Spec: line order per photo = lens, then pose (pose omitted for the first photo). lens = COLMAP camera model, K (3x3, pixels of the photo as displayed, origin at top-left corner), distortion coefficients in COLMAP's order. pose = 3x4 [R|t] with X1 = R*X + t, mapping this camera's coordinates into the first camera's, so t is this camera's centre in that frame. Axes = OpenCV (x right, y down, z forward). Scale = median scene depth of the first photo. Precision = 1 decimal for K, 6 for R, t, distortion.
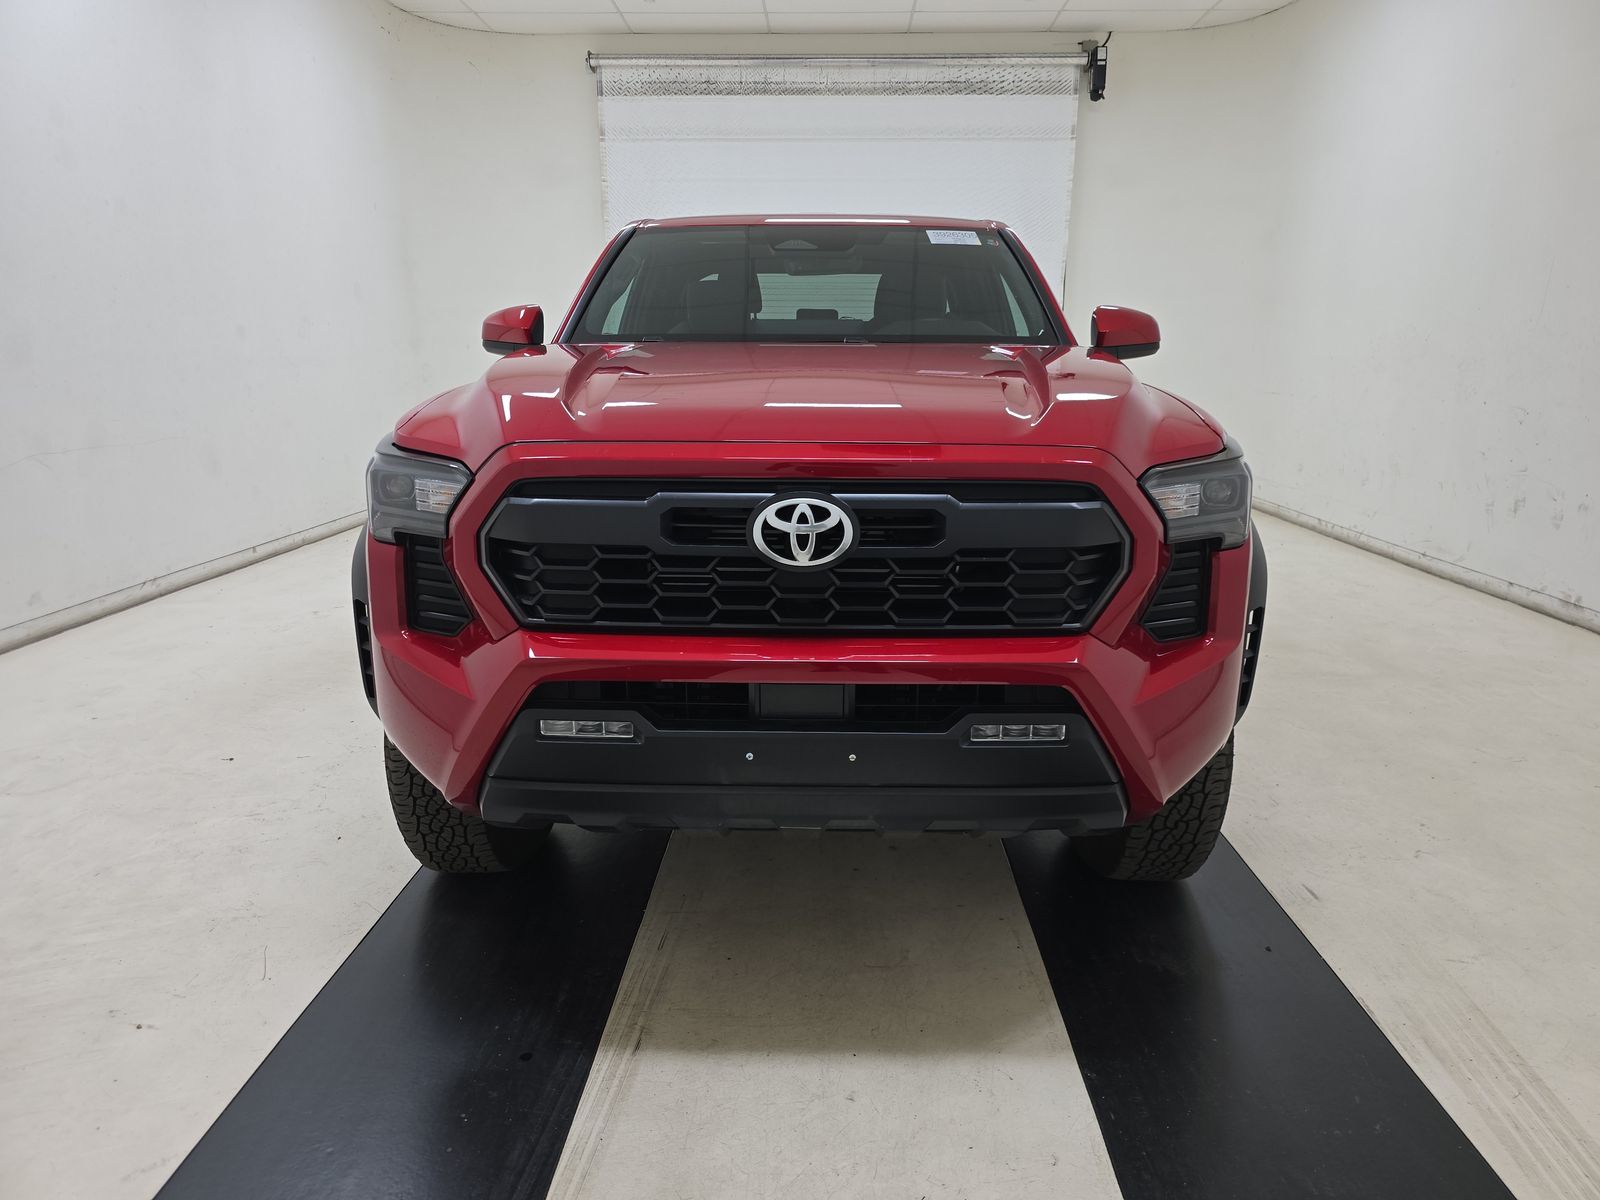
lens RADIAL K [[1074.7, 0, 796.9], [0, 1074.7, 594.0], [0, 0, 1]] dist [0.039305, -0.045757]
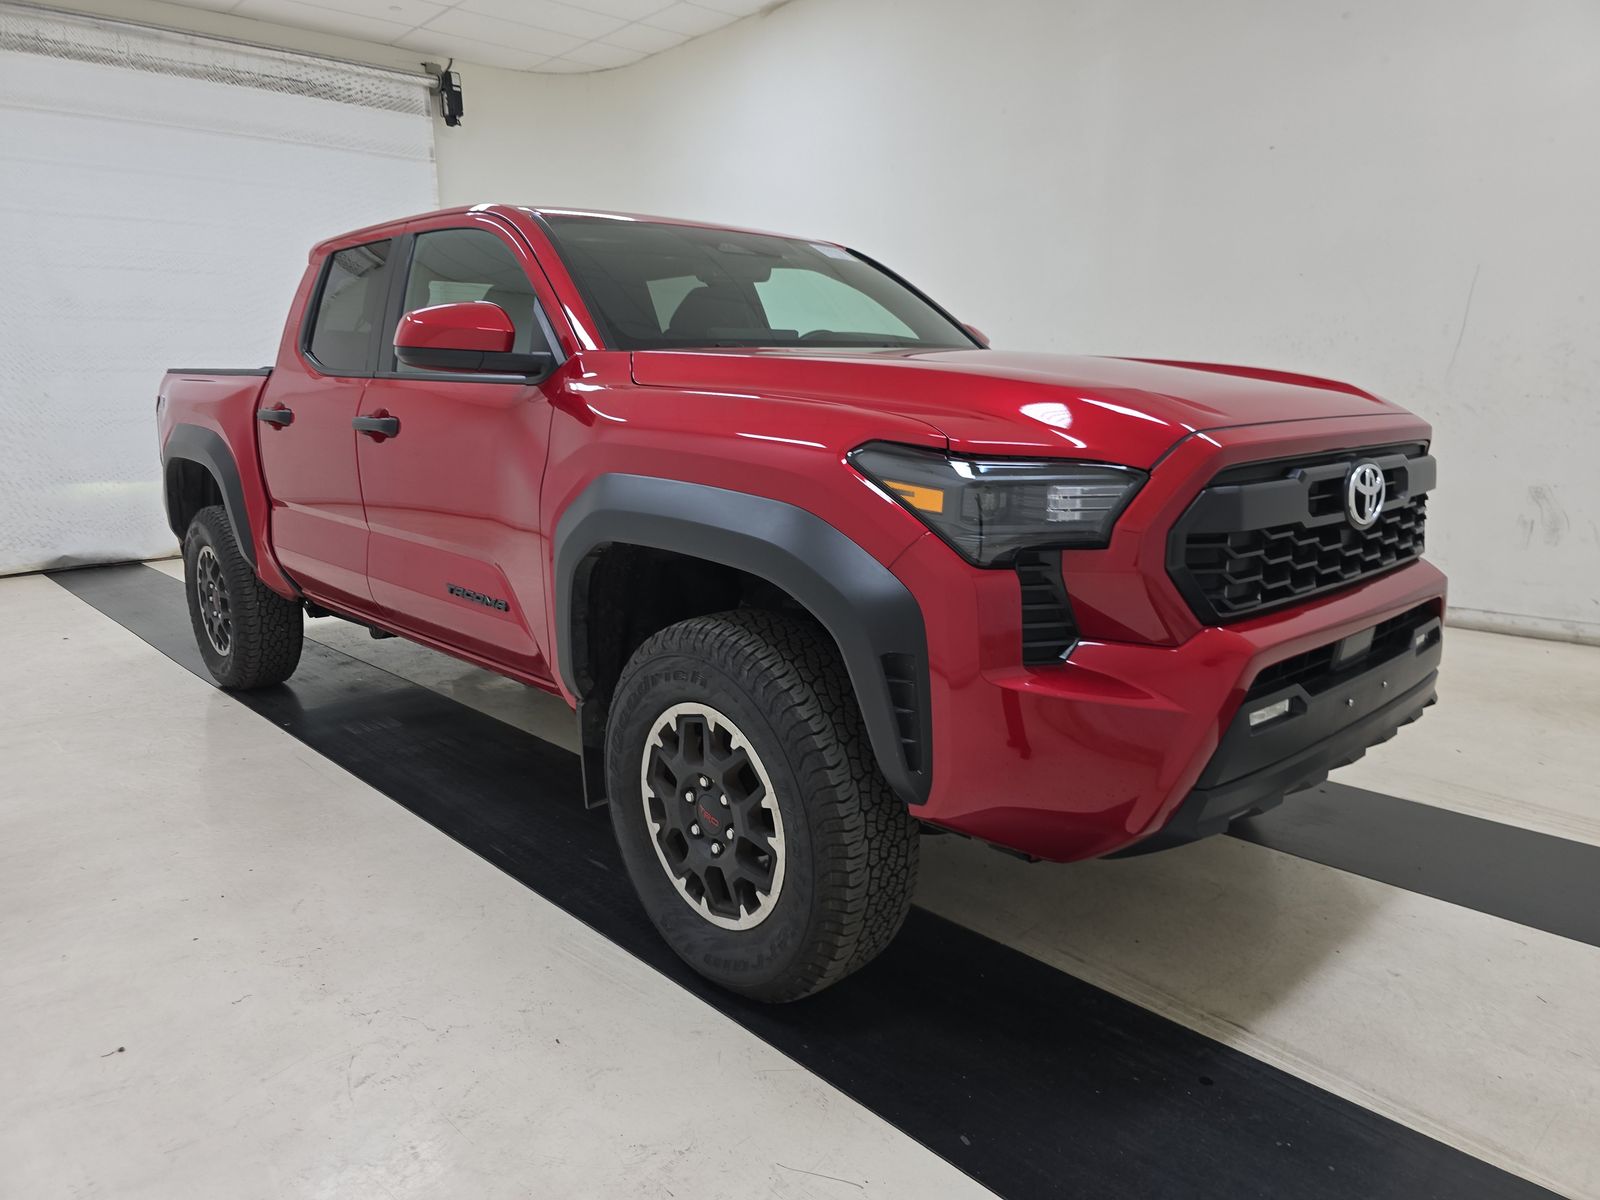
lens RADIAL K [[1104.1, 0, 796.3], [0, 1104.1, 590.9], [0, 0, 1]] dist [0.005071, -0.009091]
pose [[0.711613, -0.141256, 0.688225, -0.243074], [0.169958, 0.985096, 0.026454, -0.017706], [-0.681704, 0.098145, 0.725015, 0.109897]]
